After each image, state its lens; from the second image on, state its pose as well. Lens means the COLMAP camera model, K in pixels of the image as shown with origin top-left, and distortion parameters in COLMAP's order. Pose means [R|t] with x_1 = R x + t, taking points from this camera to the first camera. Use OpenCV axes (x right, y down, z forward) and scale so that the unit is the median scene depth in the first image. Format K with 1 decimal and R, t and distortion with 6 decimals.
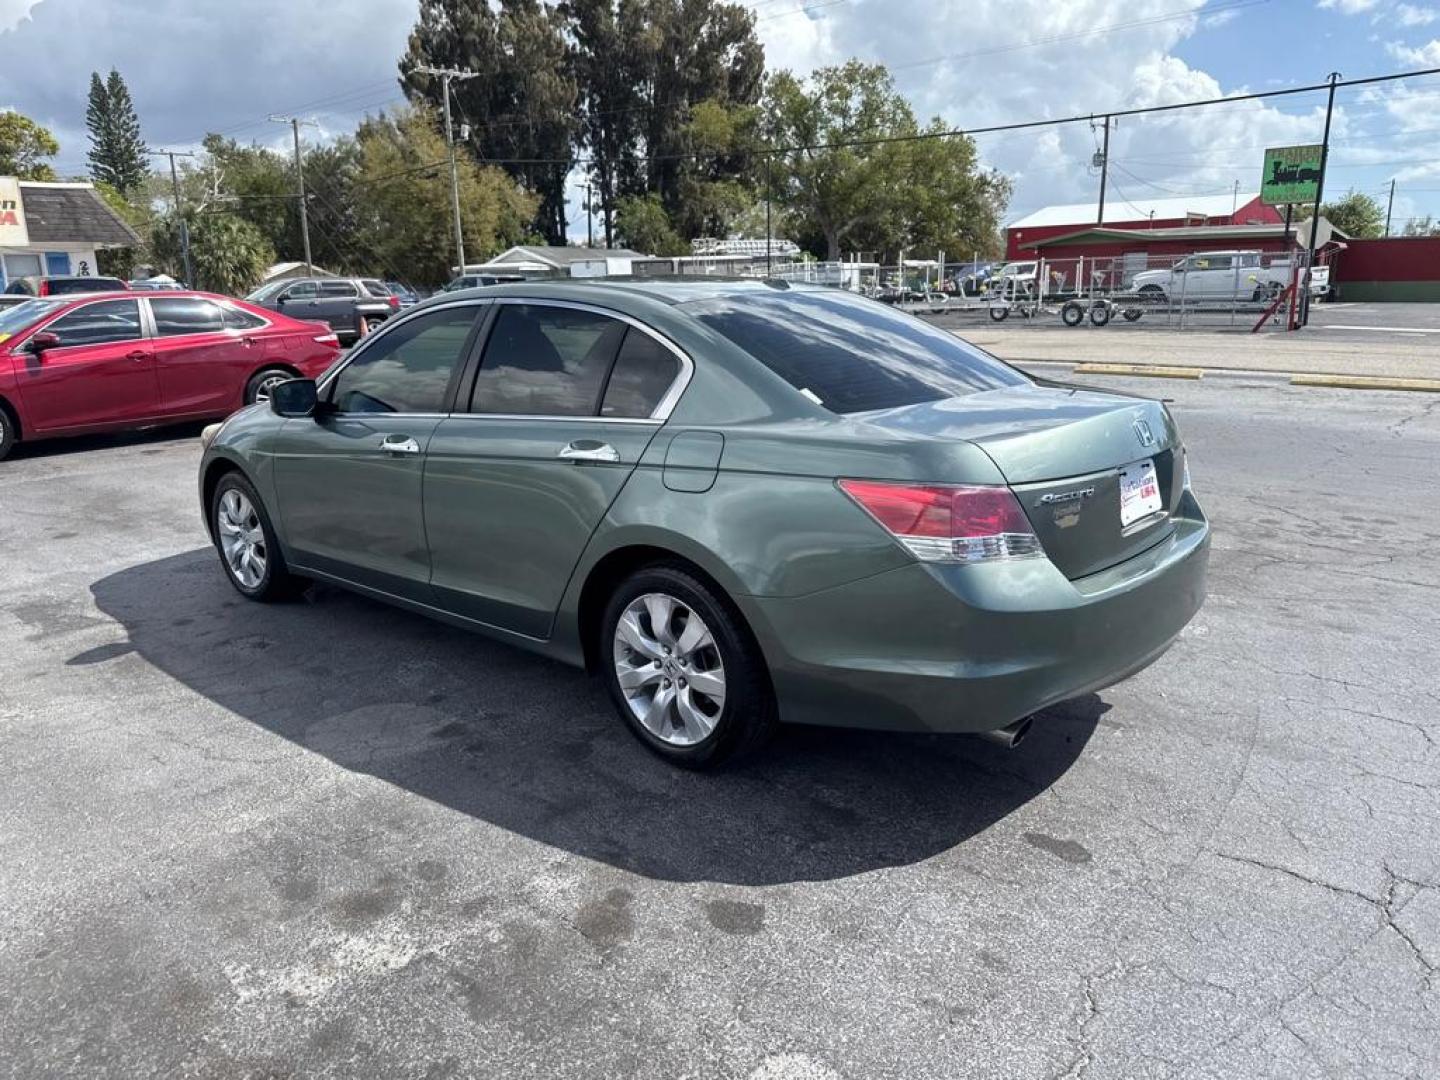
lens RADIAL K [[1016.9, 0, 735.7], [0, 1016.9, 547.2], [0, 0, 1]] dist [0.029577, -0.037241]
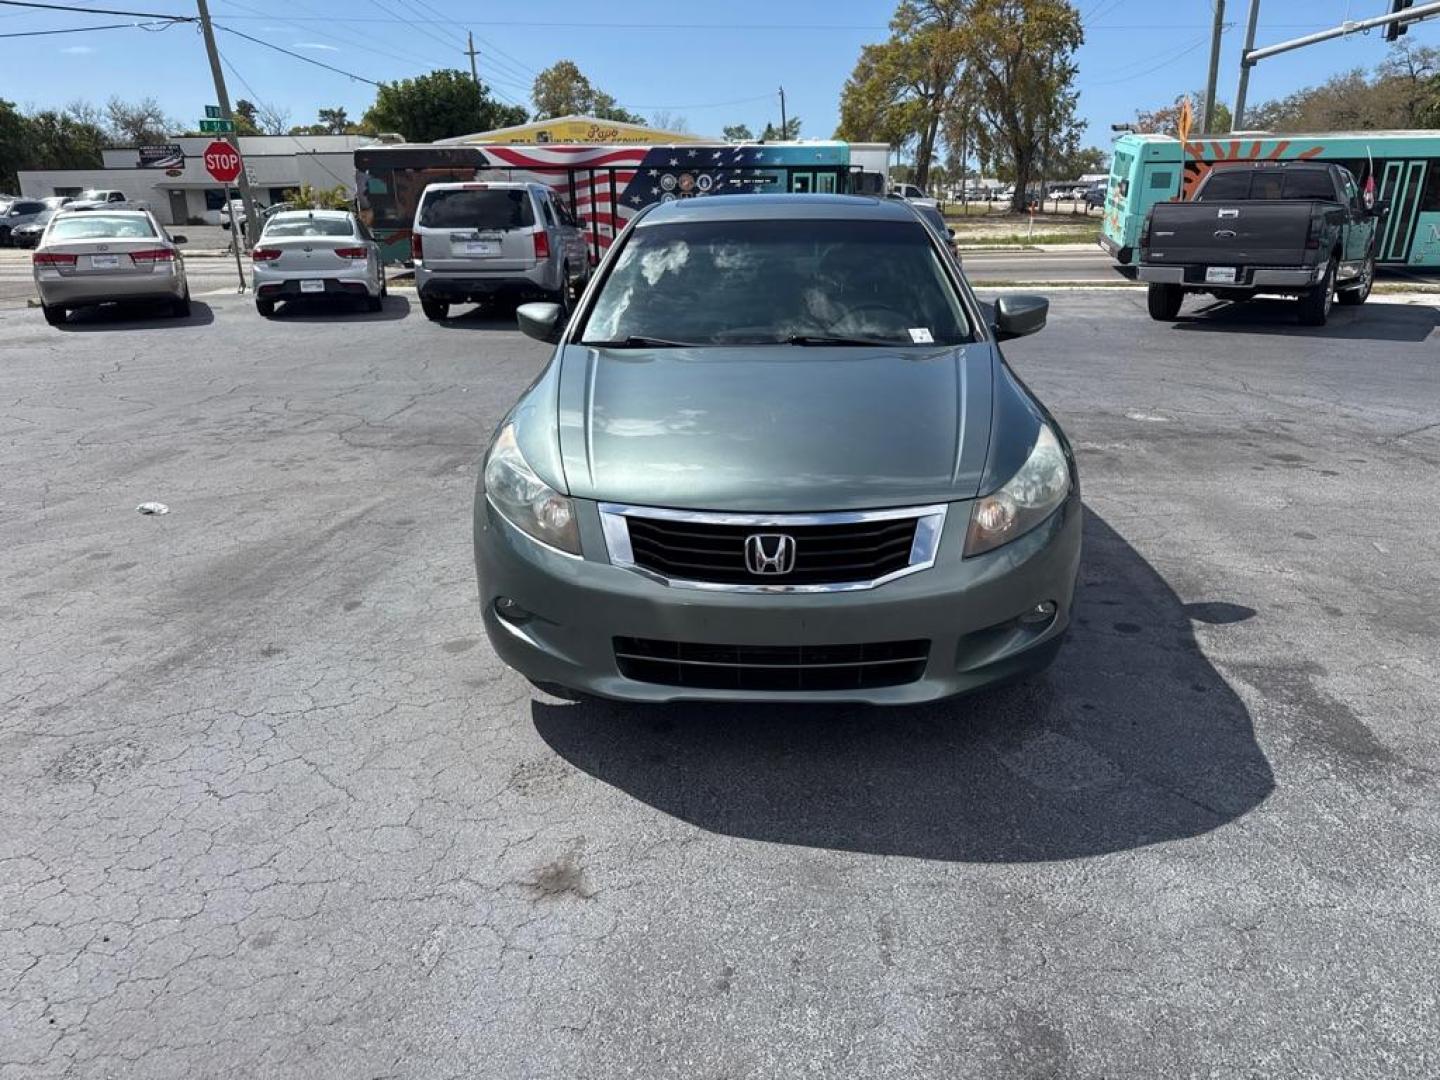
lens RADIAL K [[1016.9, 0, 731.7], [0, 1016.9, 543.4], [0, 0, 1]] dist [0.029577, -0.037241]
pose [[-0.620436, -0.227935, 0.750403, -0.121705], [0.214184, 0.871212, 0.441718, -0.052025], [-0.754443, 0.434782, -0.491711, 0.208601]]
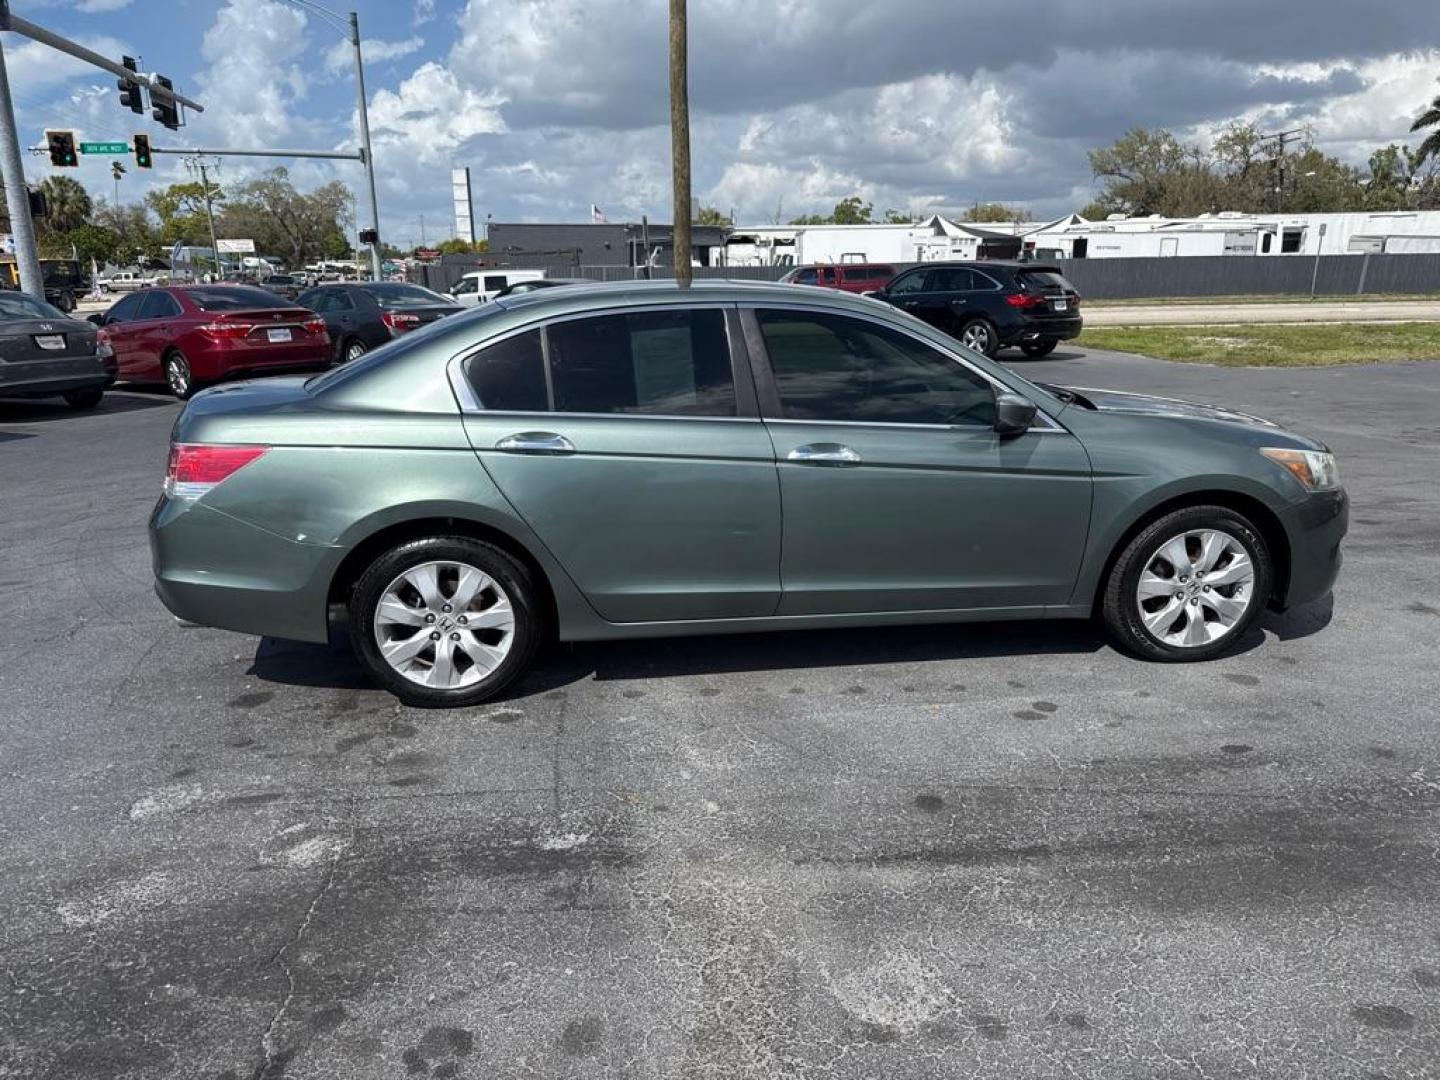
lens RADIAL K [[1016.9, 0, 724.9], [0, 1016.9, 524.1], [0, 0, 1]] dist [0.029577, -0.037241]
pose [[-0.664403, 0.205254, -0.718638, 0.080521], [-0.162778, 0.898724, 0.407183, -0.054938], [0.729433, 0.387512, -0.563704, 0.198717]]
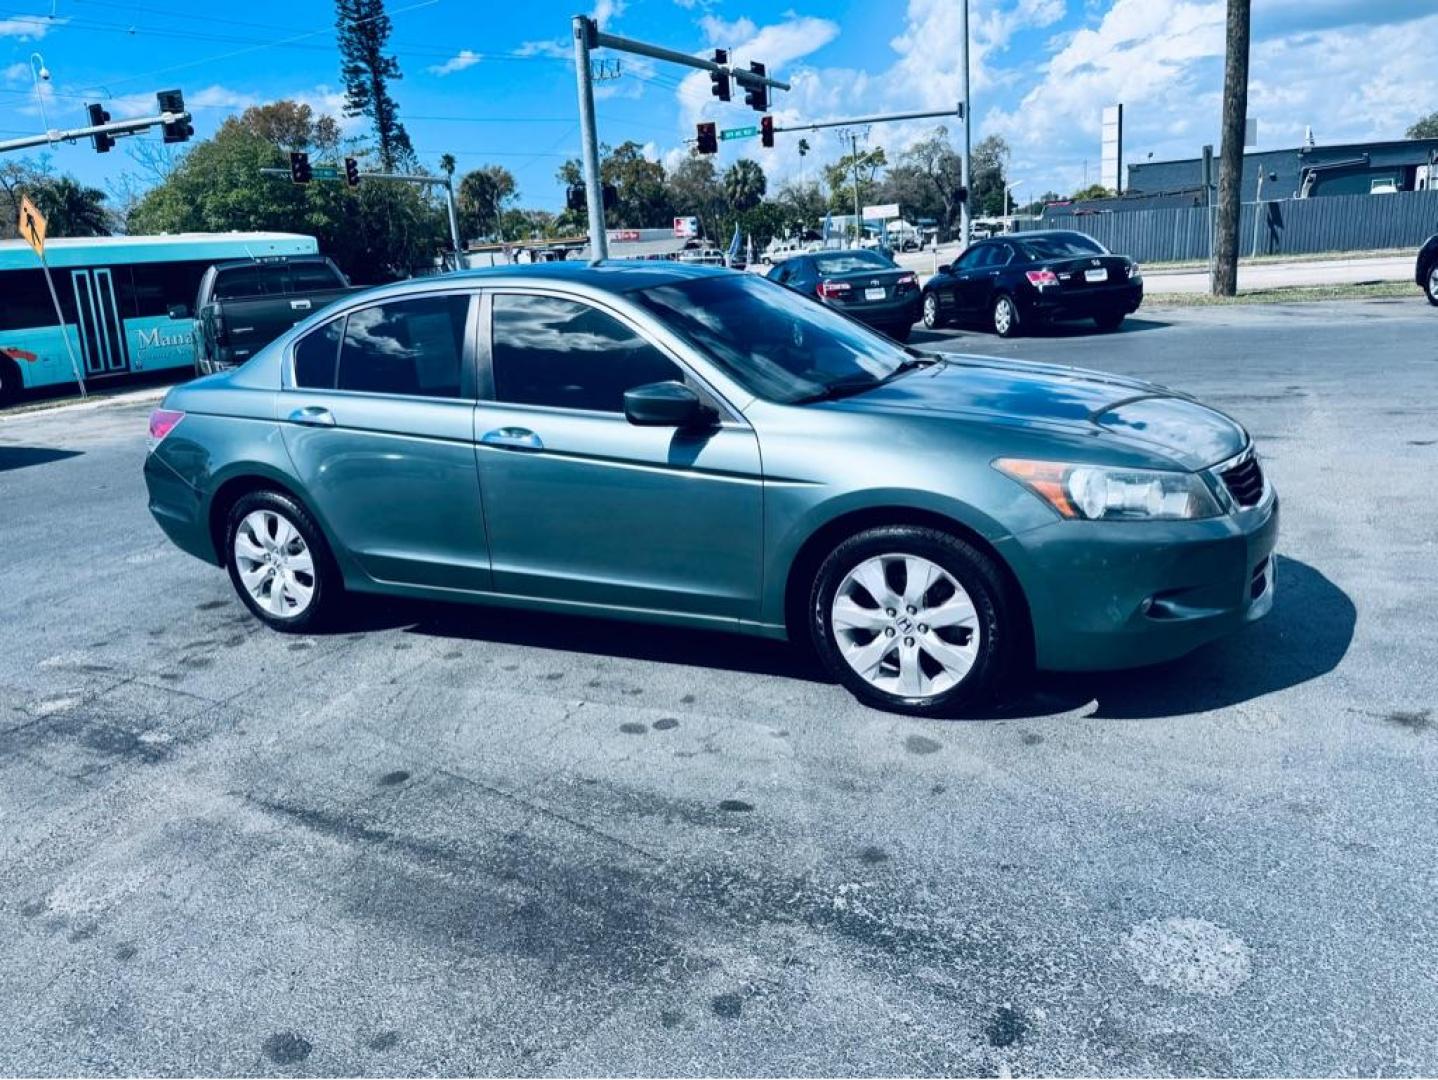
lens RADIAL K [[1079.3, 0, 716.2], [0, 1079.3, 535.4], [0, 0, 1]] dist [0.030717, -0.038412]
pose [[-0.968096, 0.145449, -0.204048, 0.001736], [0.030058, 0.875824, 0.481694, -0.065084], [0.248772, 0.460193, -0.852253, 0.249788]]
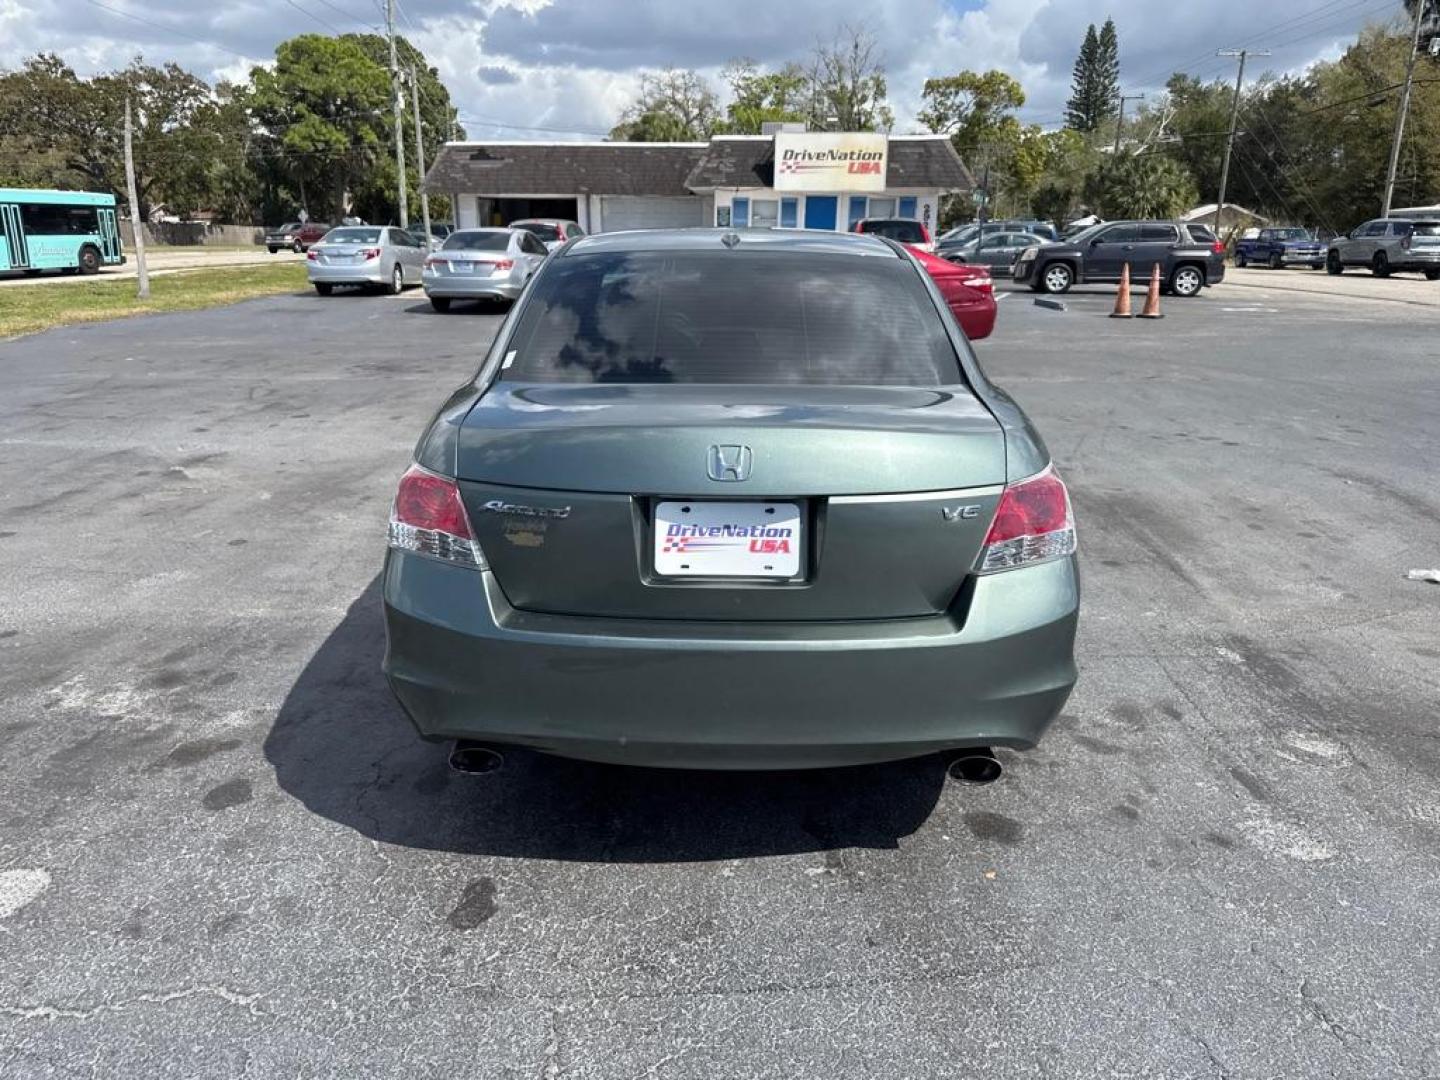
lens RADIAL K [[1016.9, 0, 707.6], [0, 1016.9, 535.4], [0, 0, 1]] dist [0.029577, -0.037241]
pose [[0.642508, 0.237799, -0.728447, 0.076049], [-0.206773, 0.969169, 0.134003, -0.012705], [0.737854, 0.064525, 0.671869, 0.041207]]
